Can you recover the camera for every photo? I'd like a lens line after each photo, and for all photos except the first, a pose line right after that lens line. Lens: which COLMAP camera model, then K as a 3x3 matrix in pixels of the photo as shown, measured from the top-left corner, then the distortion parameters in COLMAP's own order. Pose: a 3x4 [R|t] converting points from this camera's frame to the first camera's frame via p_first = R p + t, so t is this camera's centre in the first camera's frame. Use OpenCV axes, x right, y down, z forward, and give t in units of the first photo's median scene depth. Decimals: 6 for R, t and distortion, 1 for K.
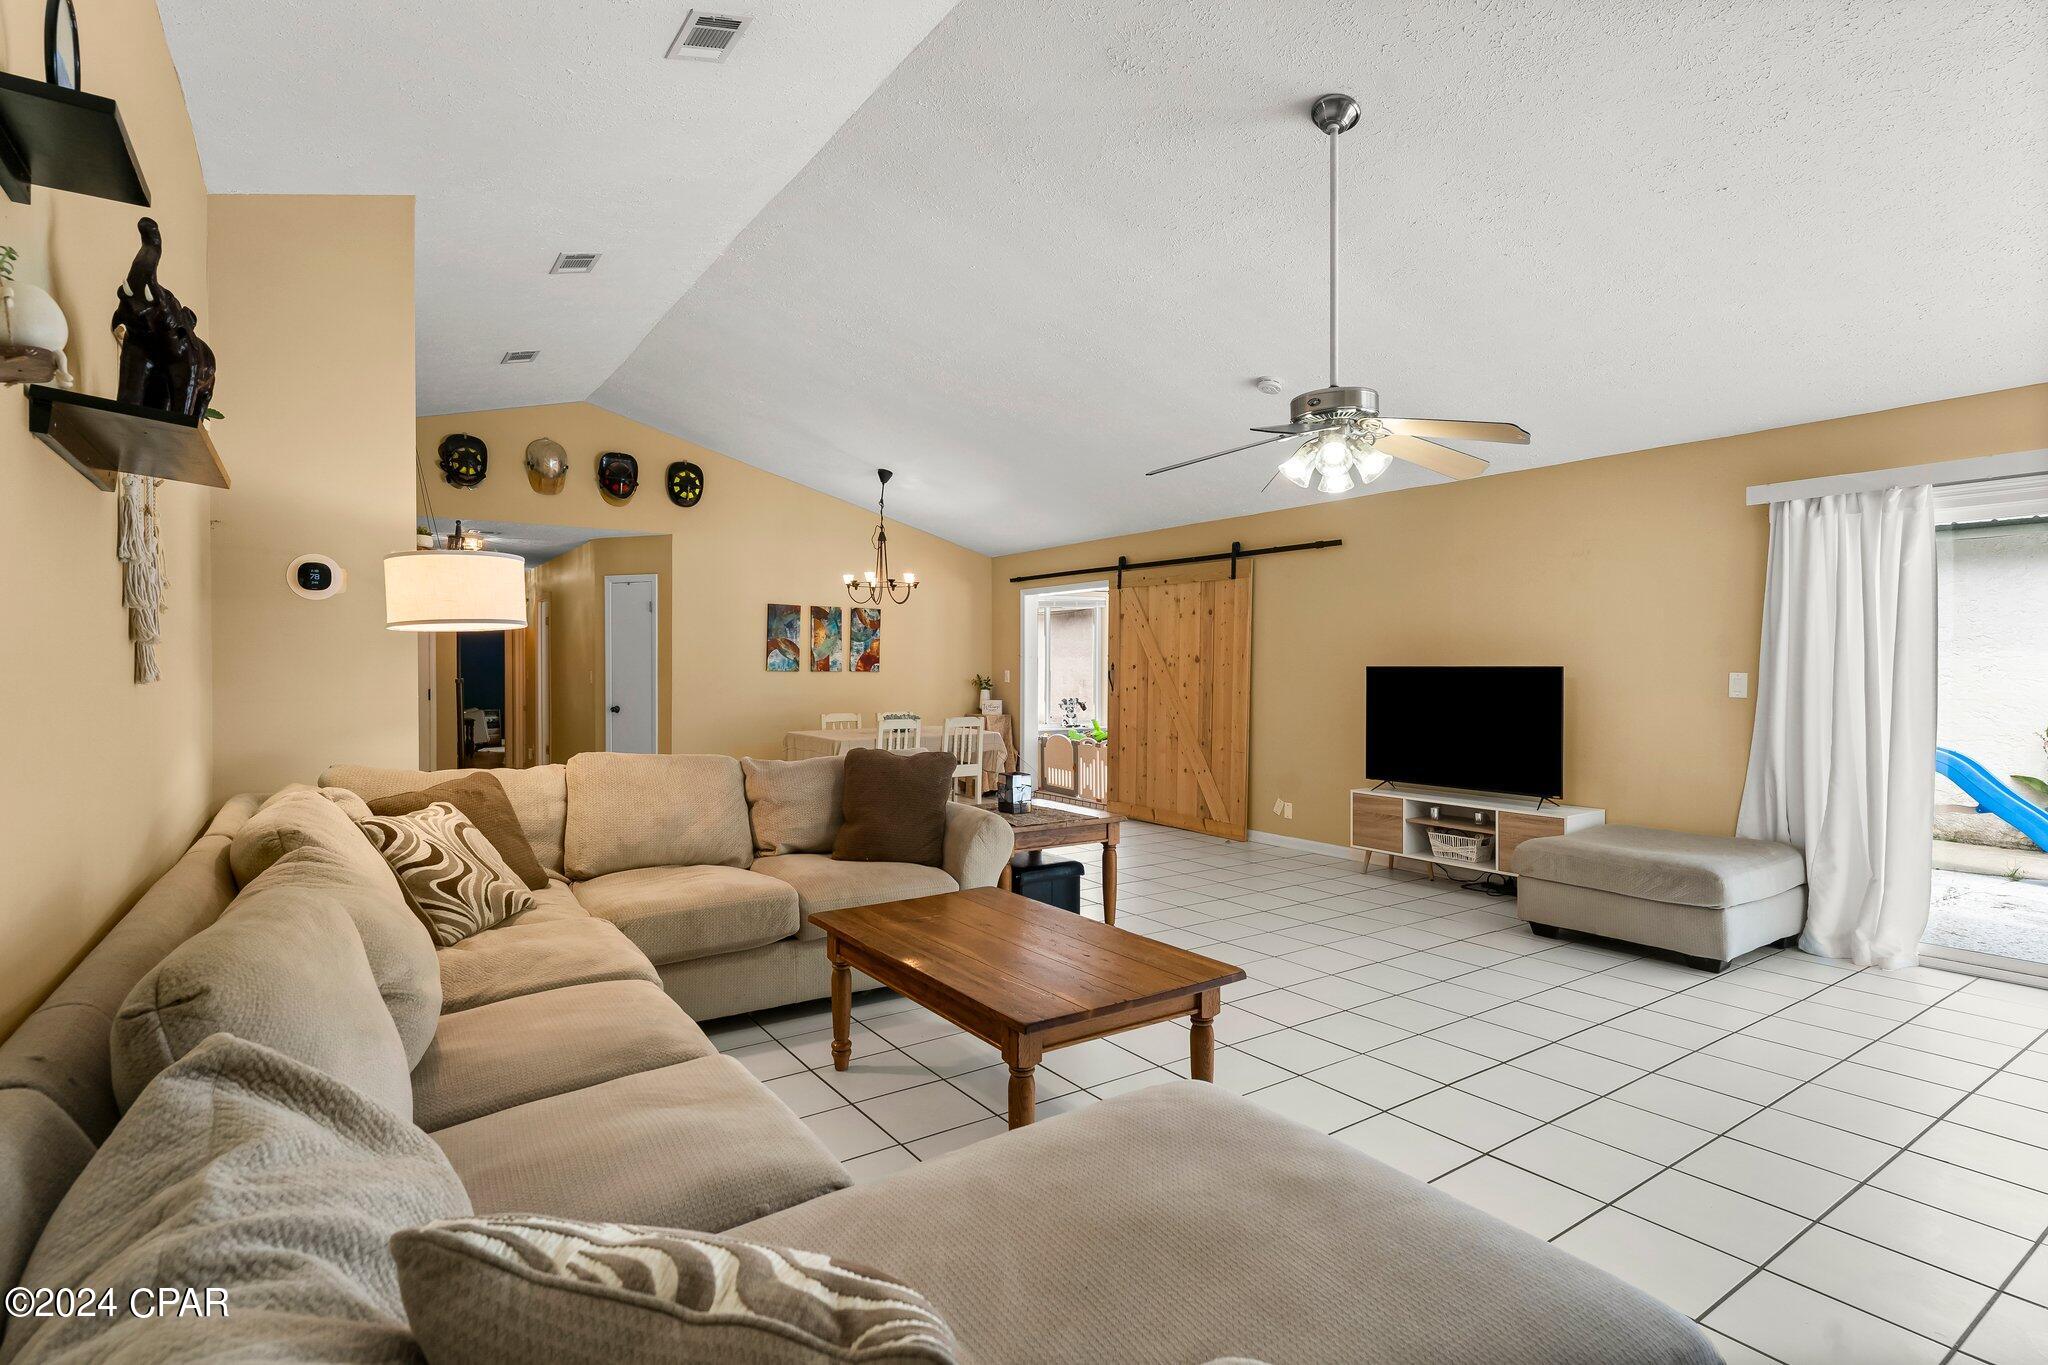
lens RADIAL K [[995.4, 0, 1024.0], [0, 995.4, 682.5], [0, 0, 1]] dist [-0.002144, -0.000037]
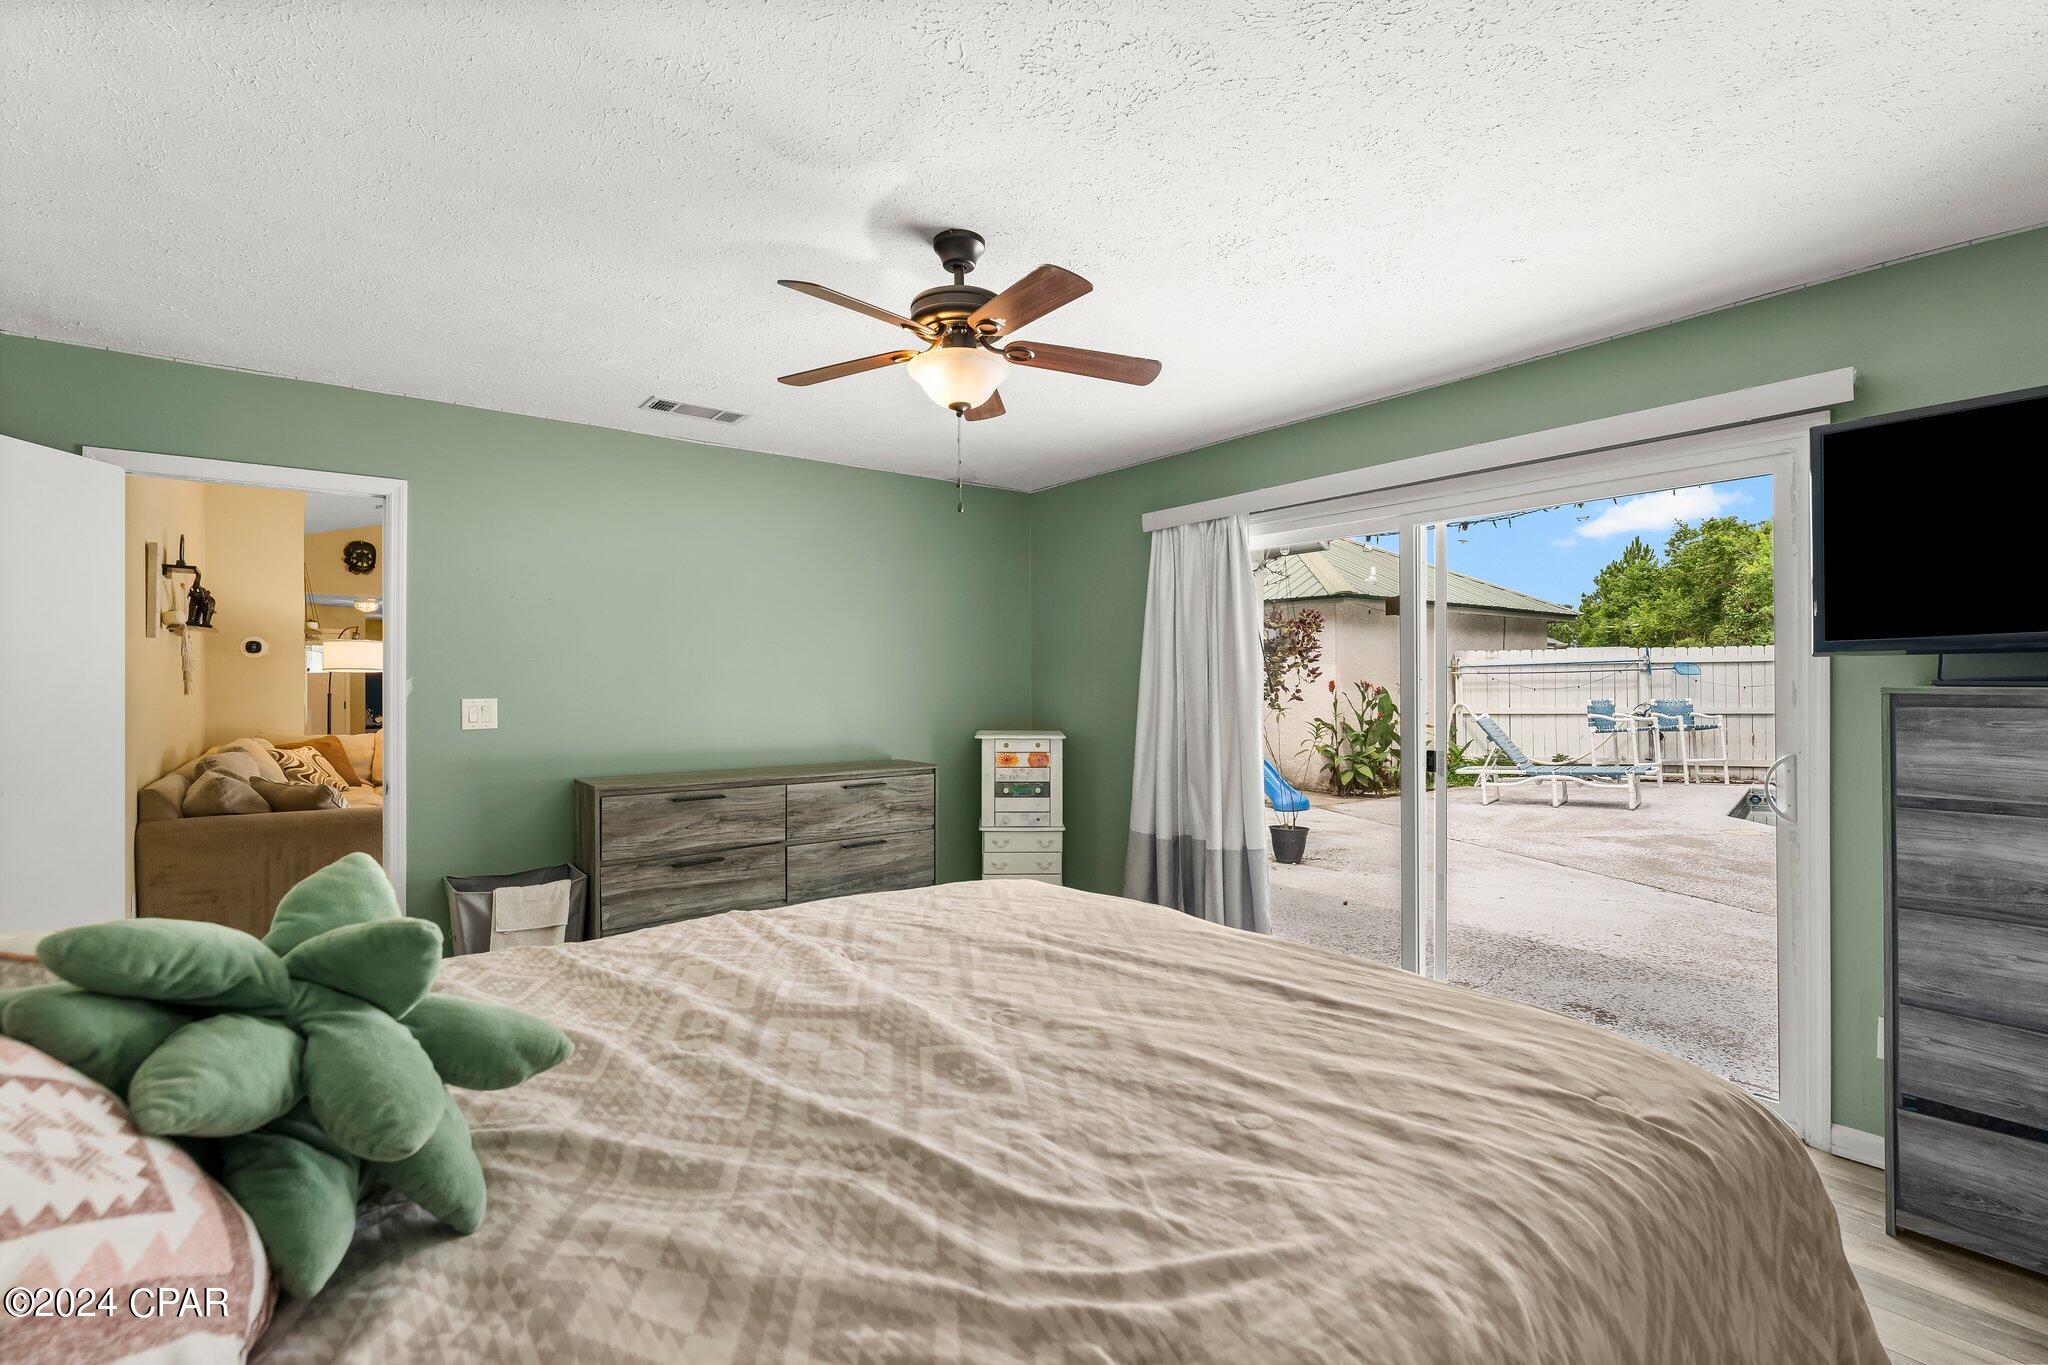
lens RADIAL K [[924.6, 0, 1024.0], [0, 924.6, 682.5], [0, 0, 1]] dist [-0.000309, 0.000005]
pose [[0.998311, -0.002130, 0.058053, 0.556752], [0.002905, 0.999908, -0.013268, 0.002227], [-0.058020, 0.013415, 0.998225, -0.730001]]
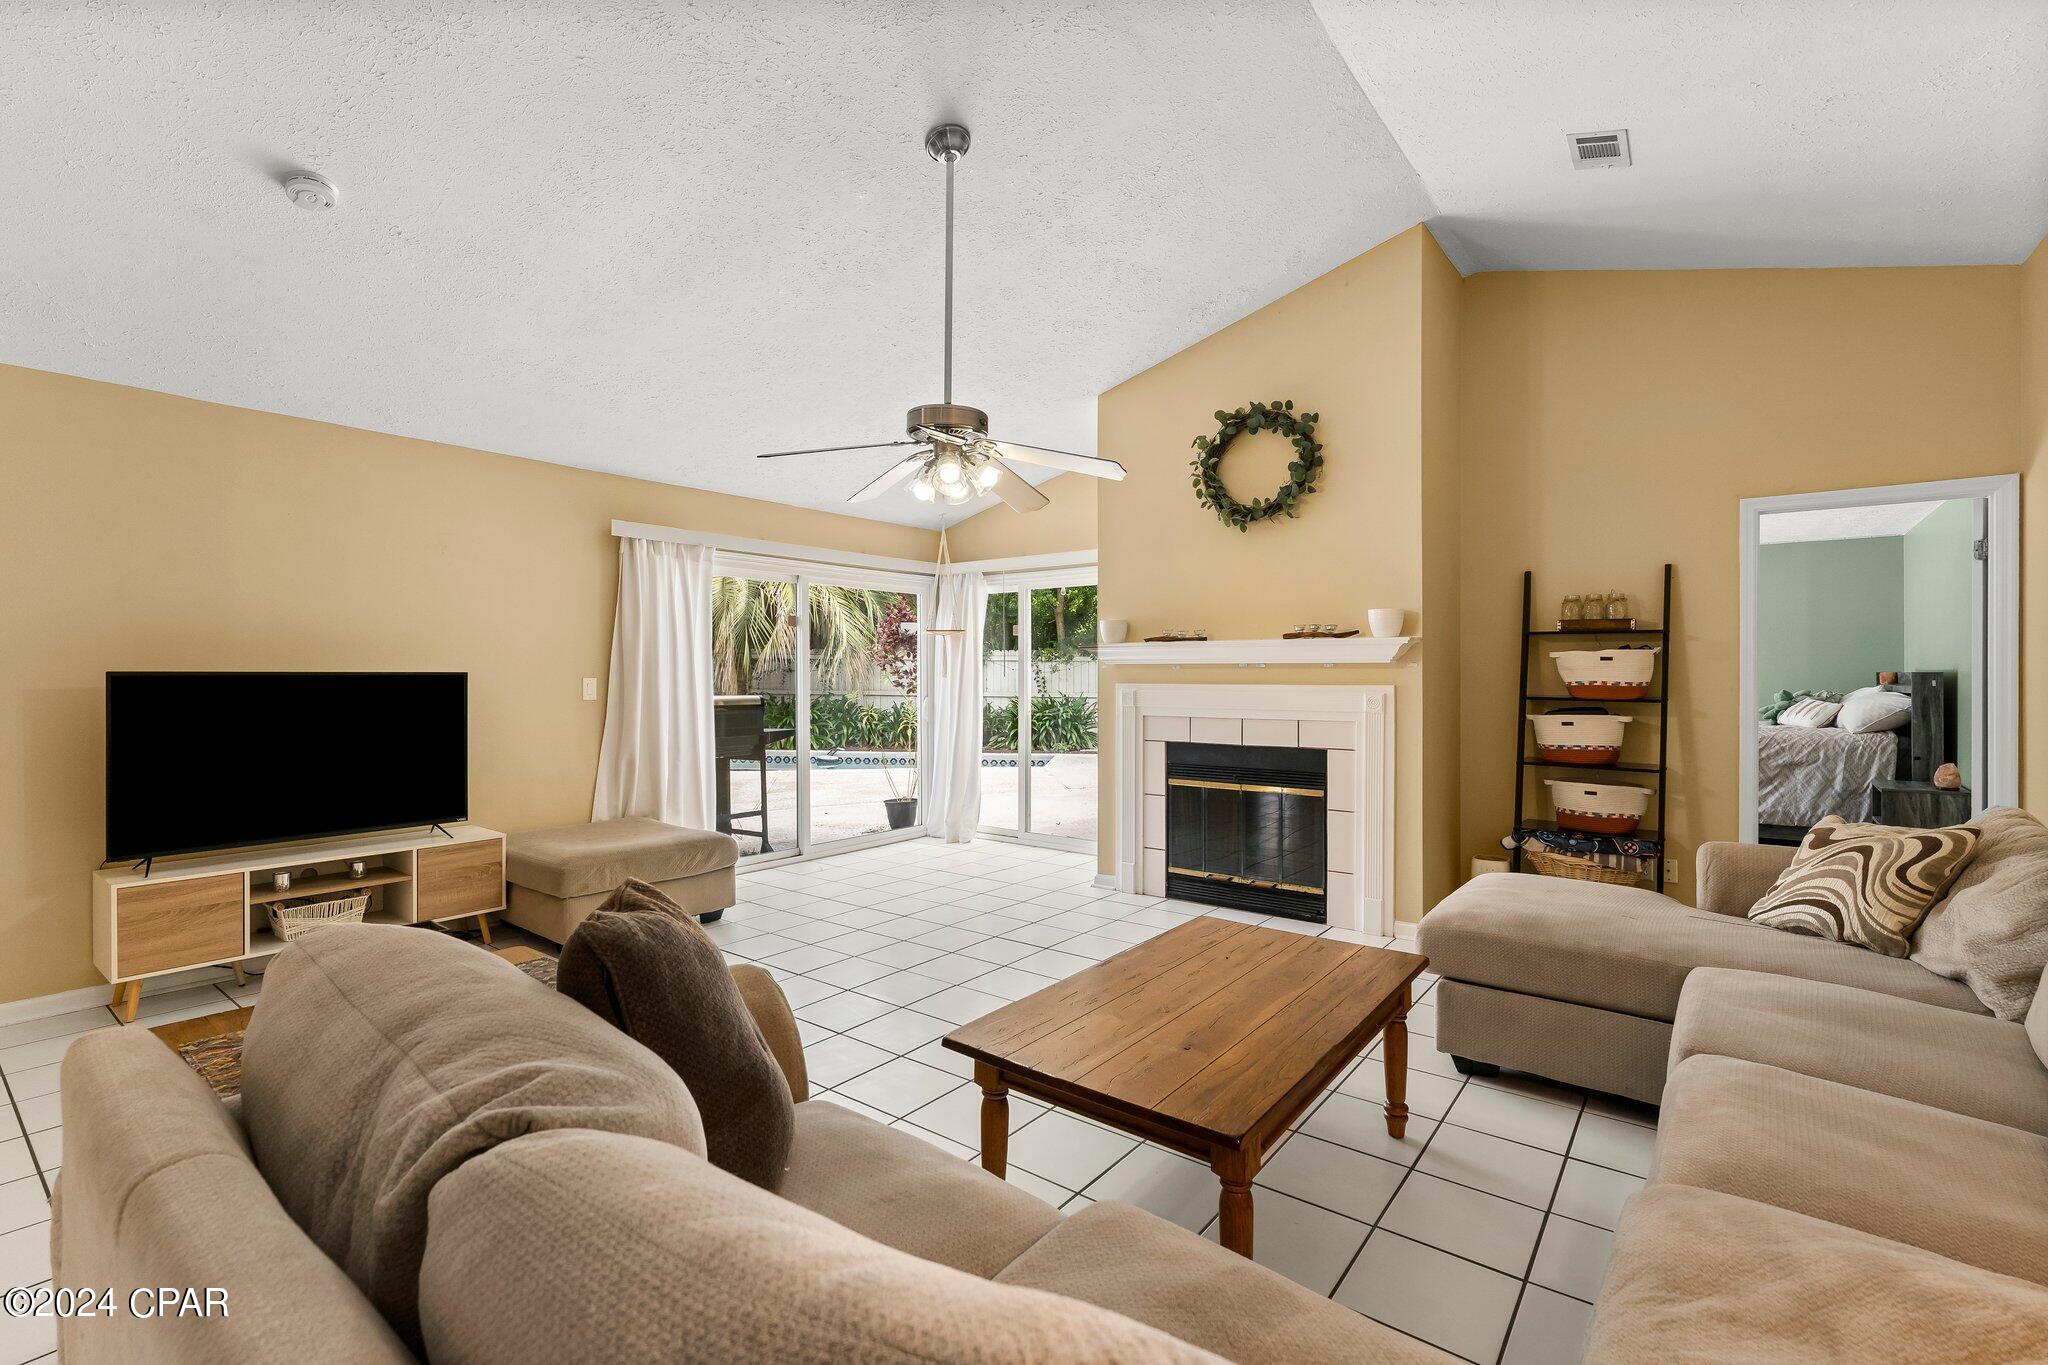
lens RADIAL K [[912.0, 0, 1024.0], [0, 912.0, 682.5], [0, 0, 1]] dist [-0.000200, 0.000132]
pose [[-0.301843, -0.009810, 0.953307, -0.368632], [0.014165, 0.999791, 0.014773, -0.011405], [-0.953252, 0.017962, -0.301641, 0.716518]]
